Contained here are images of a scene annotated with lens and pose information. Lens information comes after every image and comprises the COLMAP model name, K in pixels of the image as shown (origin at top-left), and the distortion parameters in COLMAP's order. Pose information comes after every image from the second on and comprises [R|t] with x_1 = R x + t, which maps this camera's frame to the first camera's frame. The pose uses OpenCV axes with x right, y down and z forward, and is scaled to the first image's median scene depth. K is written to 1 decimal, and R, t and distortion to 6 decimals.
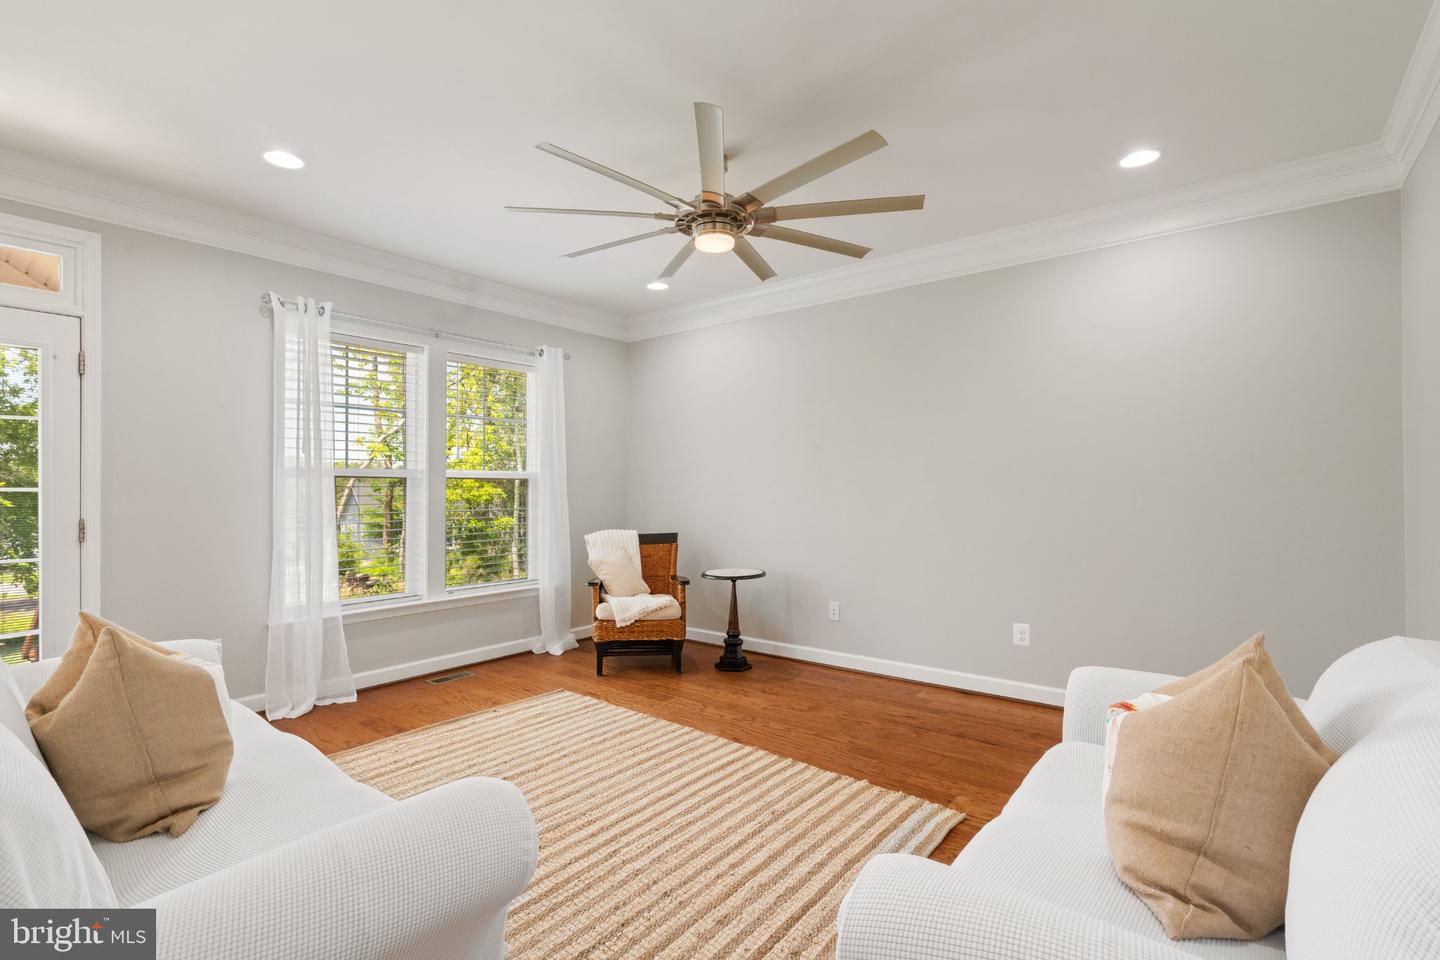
lens RADIAL K [[675.2, 0, 720.7], [0, 675.2, 488.0], [0, 0, 1]] dist [0.003053, 0.001074]
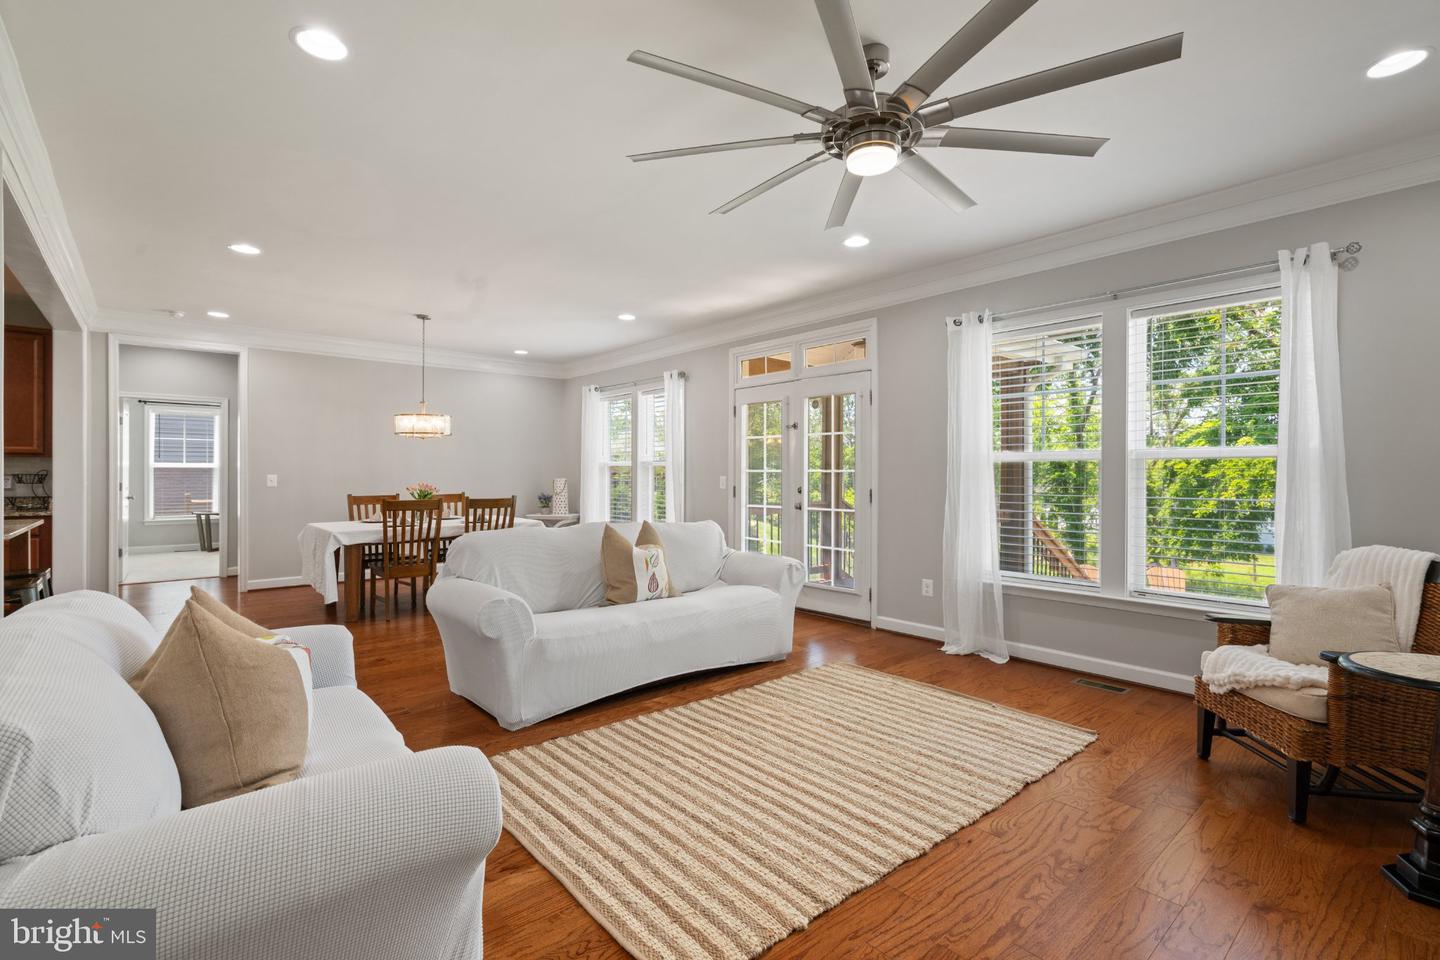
lens RADIAL K [[675.2, 0, 711.6], [0, 675.2, 470.8], [0, 0, 1]] dist [0.003053, 0.001074]
pose [[-0.212797, -0.001501, -0.977095, 0.808075], [0.002972, 0.999993, -0.002183, 0.002181], [0.977092, -0.003369, -0.212791, 0.983009]]
